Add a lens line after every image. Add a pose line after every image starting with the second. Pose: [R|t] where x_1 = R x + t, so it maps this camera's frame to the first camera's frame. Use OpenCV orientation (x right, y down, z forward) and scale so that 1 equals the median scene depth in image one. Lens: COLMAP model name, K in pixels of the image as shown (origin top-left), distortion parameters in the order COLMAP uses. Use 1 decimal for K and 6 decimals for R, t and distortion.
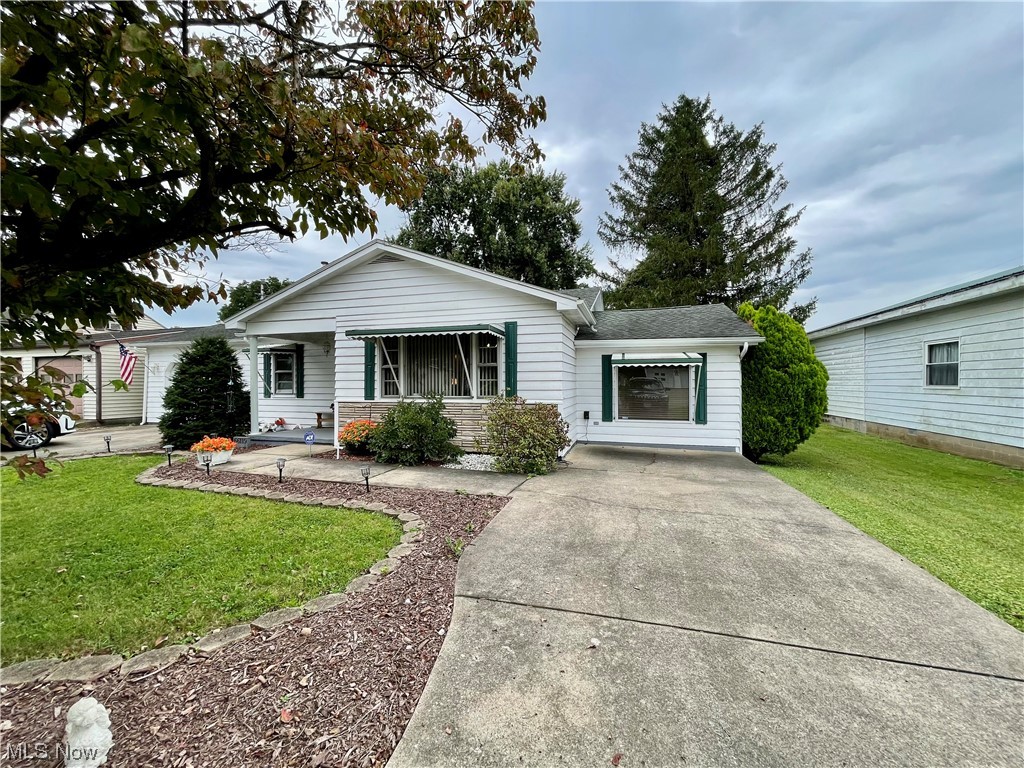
lens RADIAL K [[417.3, 0, 513.7], [0, 417.3, 380.4], [0, 0, 1]] dist [-0.003065, 0.001242]
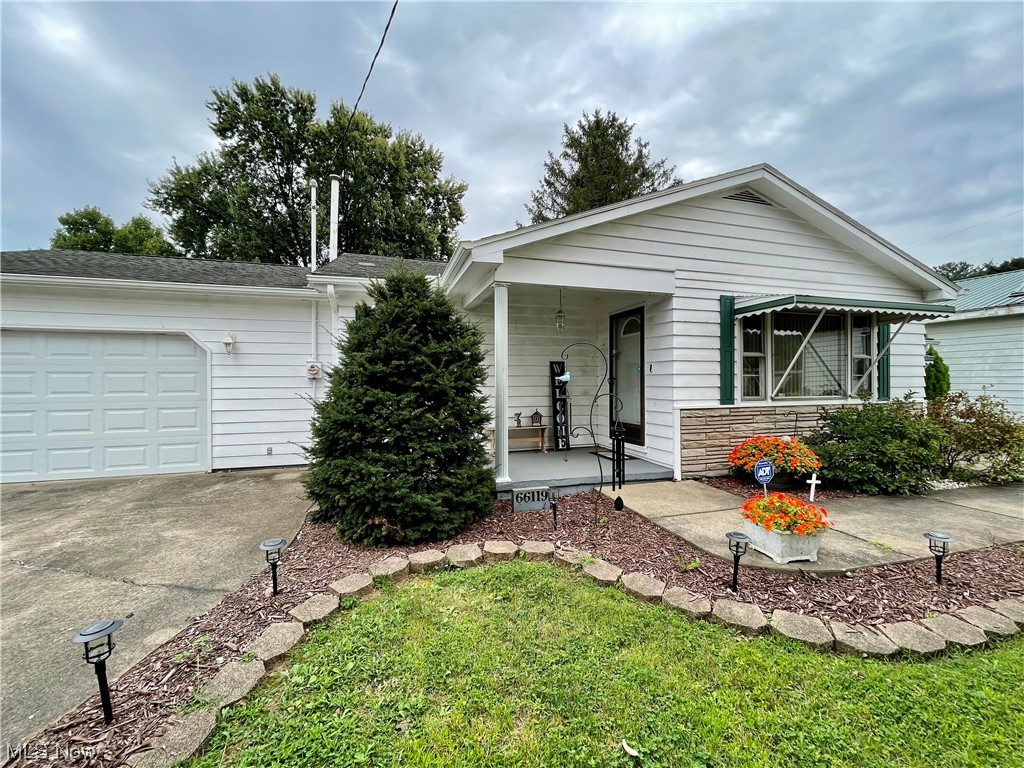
lens RADIAL K [[417.3, 0, 511.8], [0, 417.3, 383.9], [0, 0, 1]] dist [-0.003065, 0.001242]
pose [[0.841086, -0.008384, 0.540836, -0.983512], [0.004883, 0.999957, 0.007909, 0.007734], [-0.540879, -0.004011, 0.841091, 0.632552]]
